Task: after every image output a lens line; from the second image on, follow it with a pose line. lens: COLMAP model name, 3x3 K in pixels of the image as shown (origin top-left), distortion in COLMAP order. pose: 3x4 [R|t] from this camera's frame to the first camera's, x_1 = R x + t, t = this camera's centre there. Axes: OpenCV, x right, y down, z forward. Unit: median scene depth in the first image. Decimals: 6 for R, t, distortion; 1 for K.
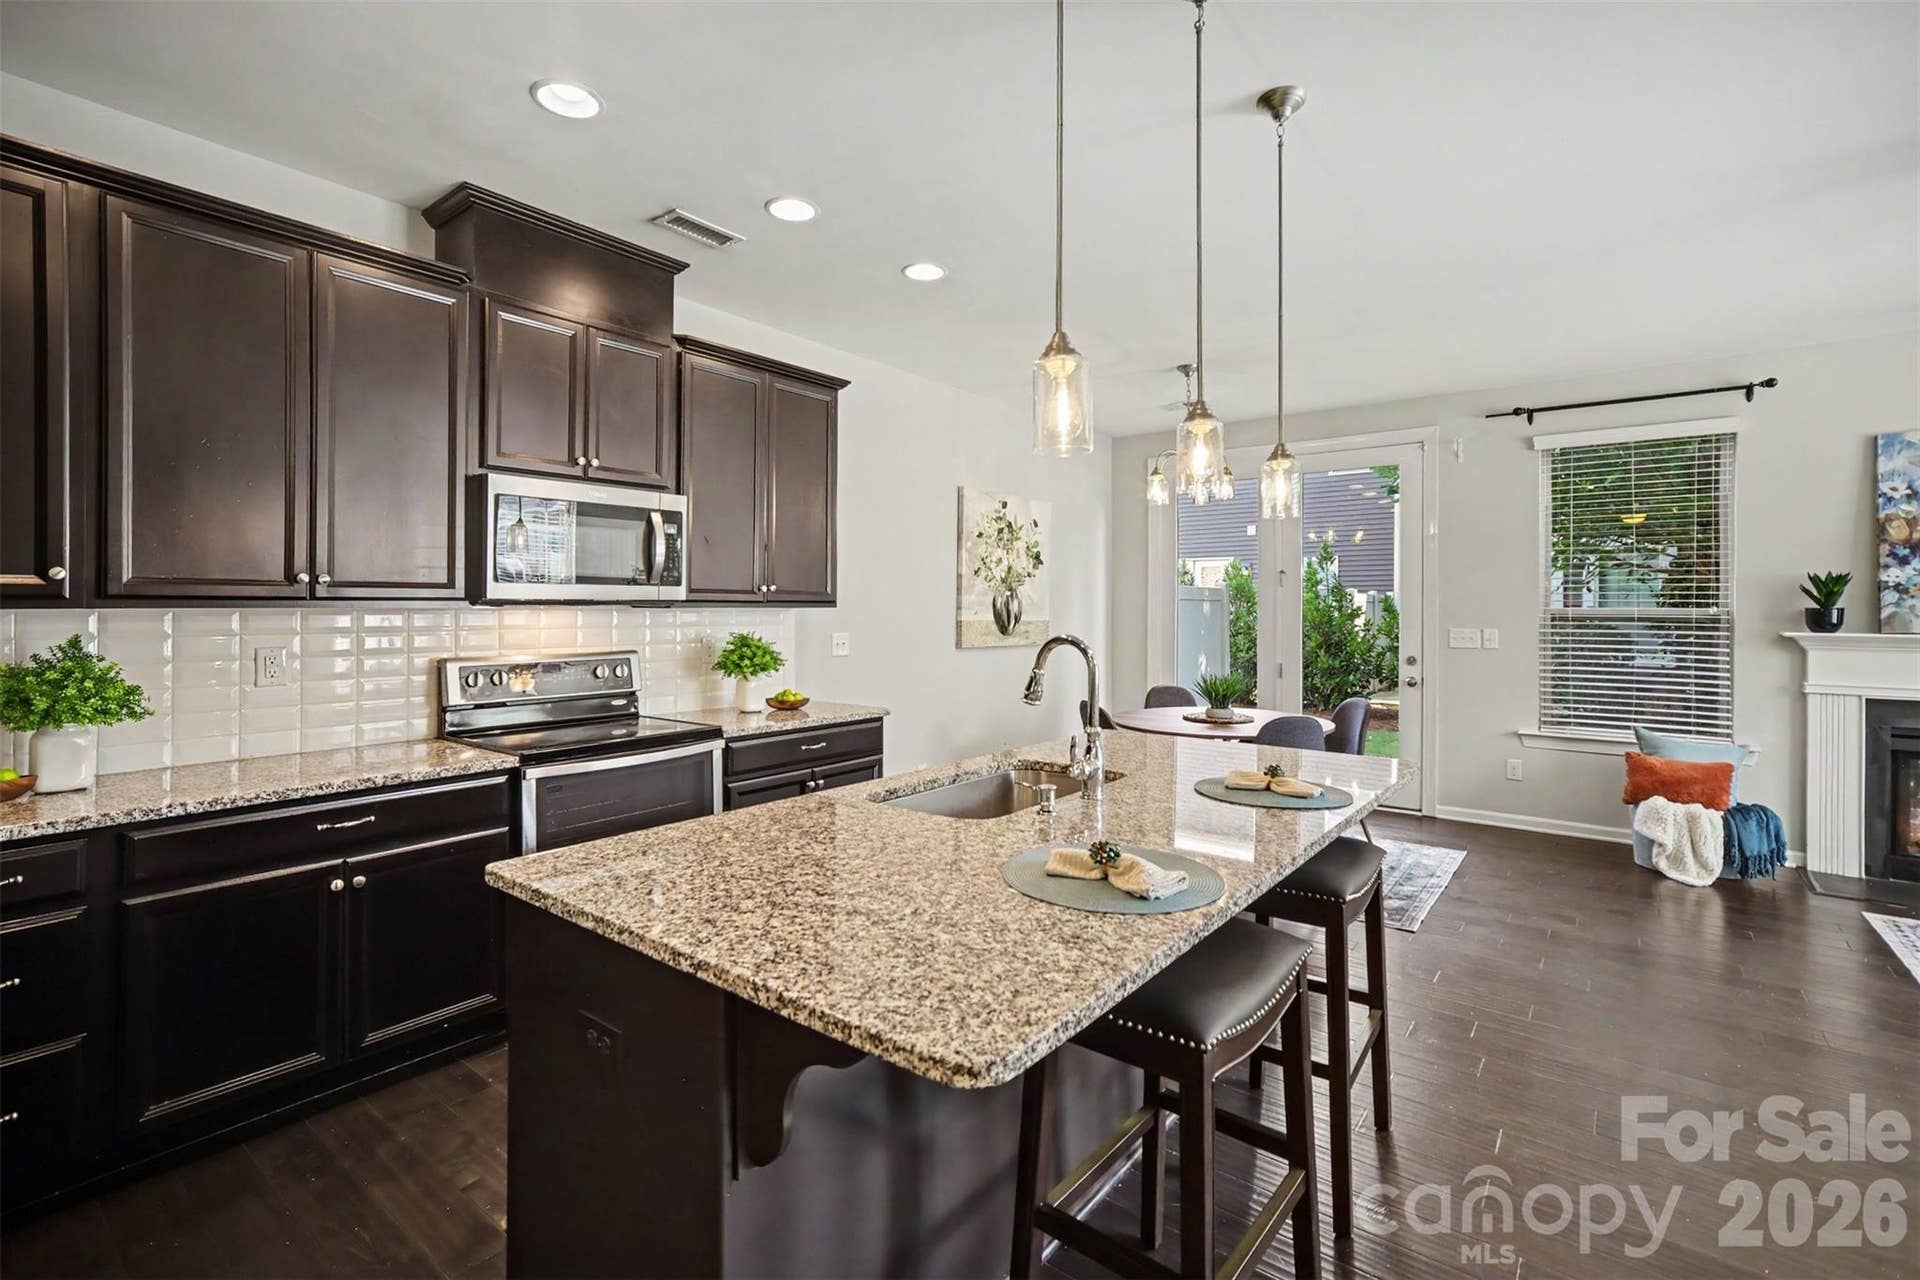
lens RADIAL K [[887.5, 0, 959.7], [0, 887.5, 640.5], [0, 0, 1]] dist [-0.000781, 0.002747]
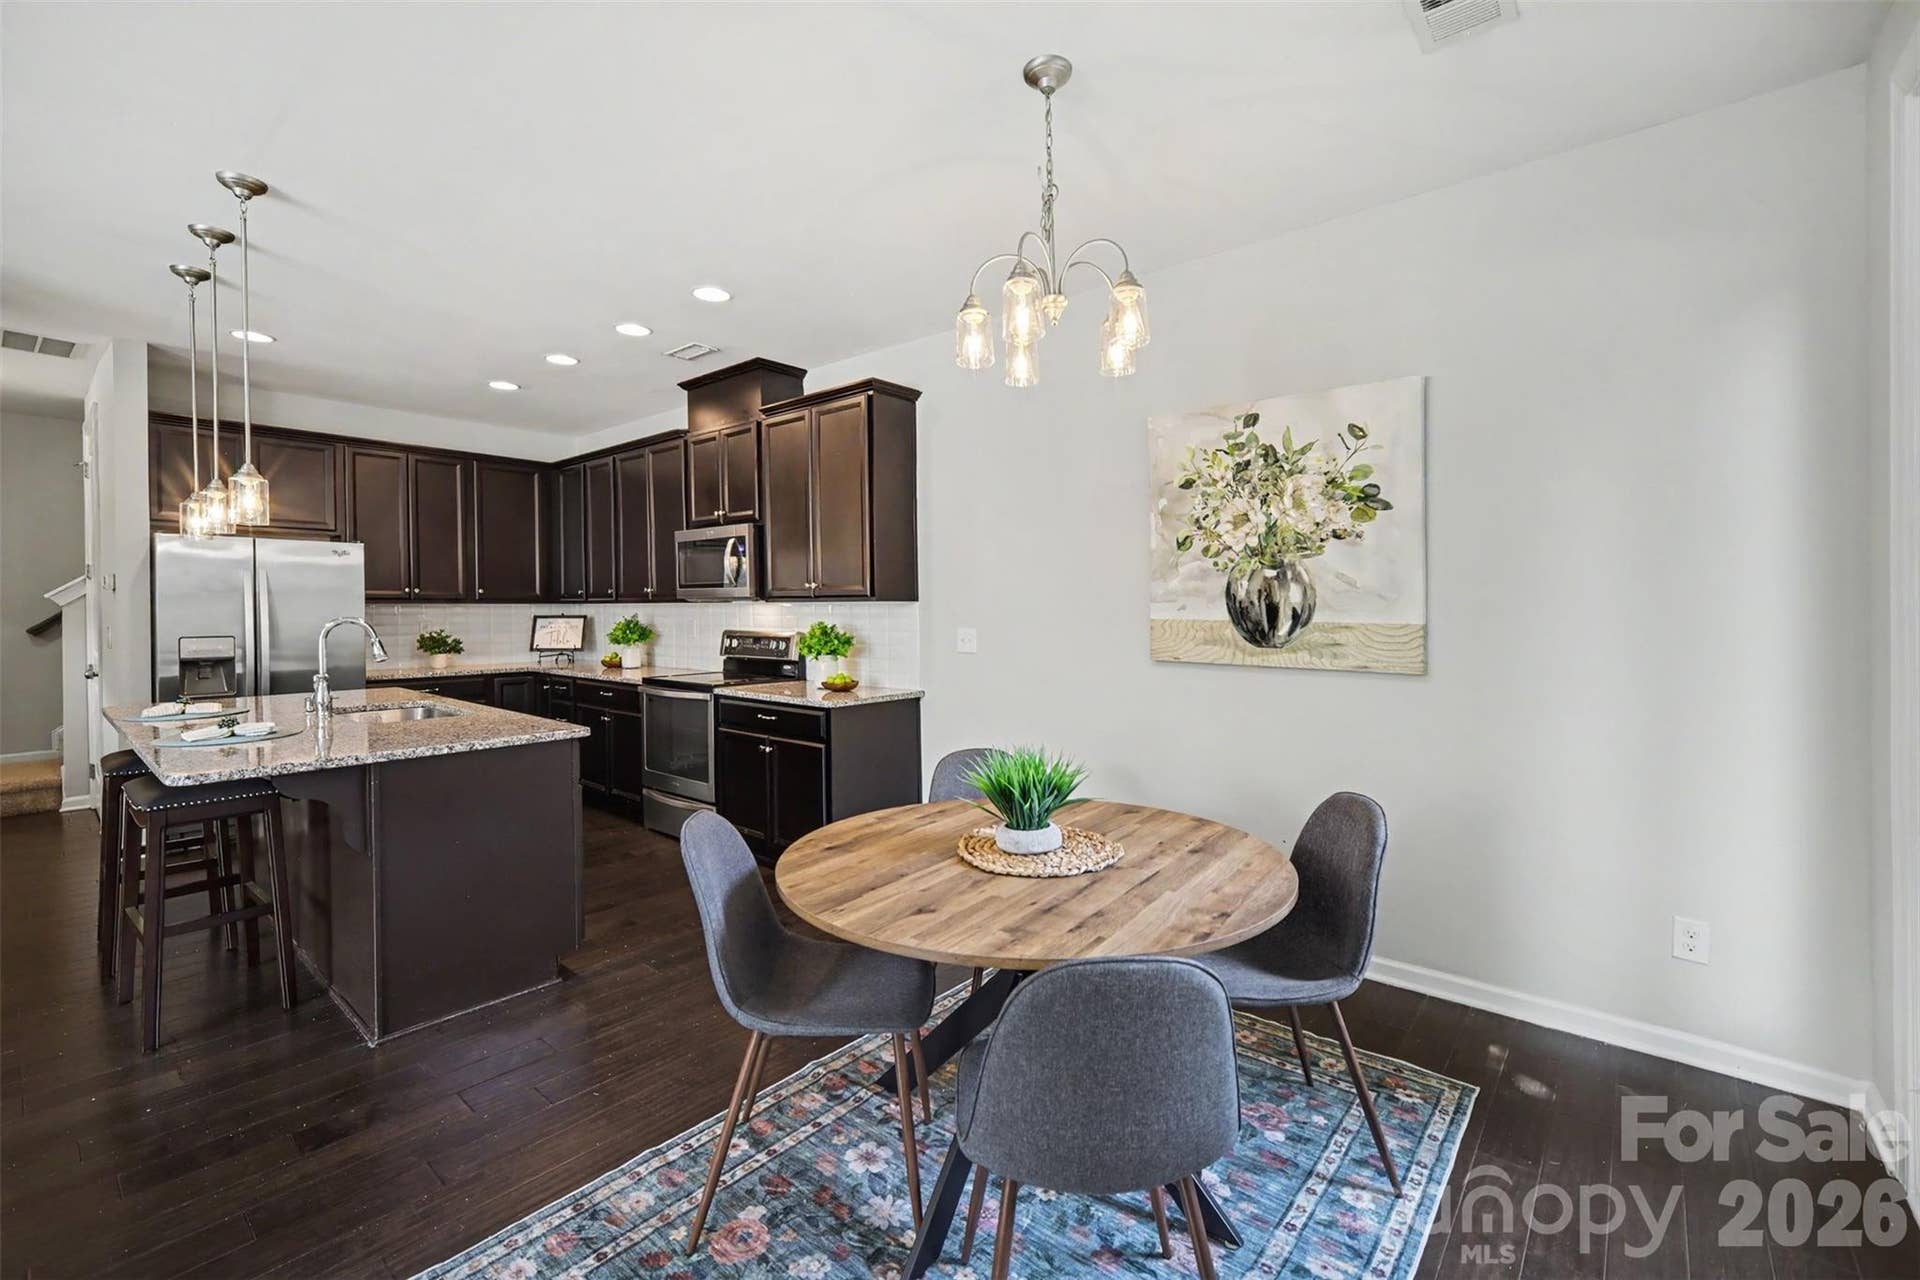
lens RADIAL K [[825.3, 0, 928.1], [0, 825.3, 601.4], [0, 0, 1]] dist [0.003912, 0.002336]
pose [[-0.059226, -0.008498, -0.998208, 0.741374], [-0.038284, 0.999247, -0.006235, -0.029766], [0.997510, 0.037846, -0.059507, 1.026132]]
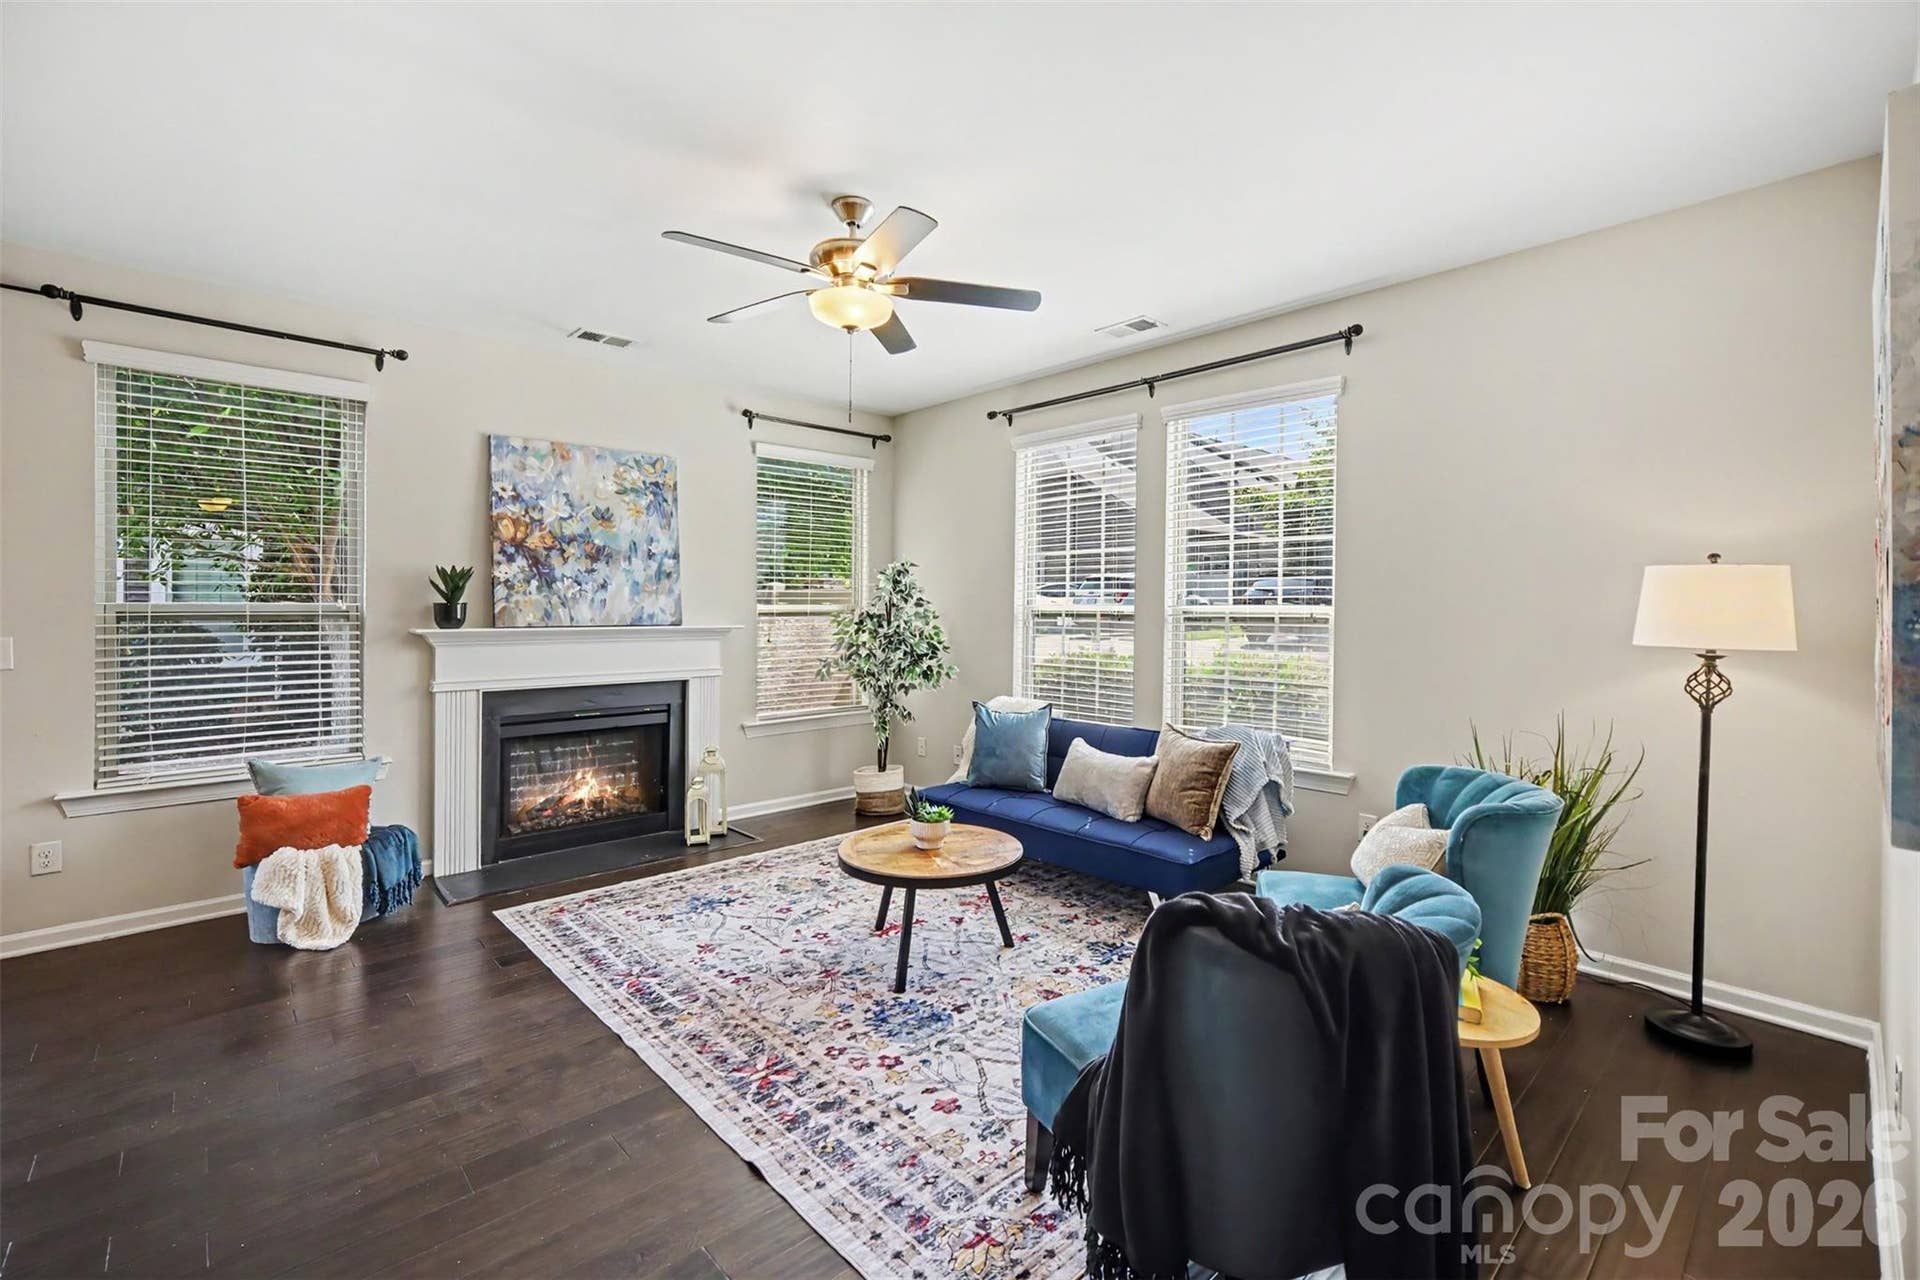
lens RADIAL K [[825.3, 0, 936.4], [0, 825.3, 585.3], [0, 0, 1]] dist [0.003912, 0.002336]
pose [[0.193063, 0.023172, 0.980913, 0.185053], [0.033686, 0.998975, -0.030229, -0.010018], [-0.980608, 0.038879, 0.192085, 0.296957]]
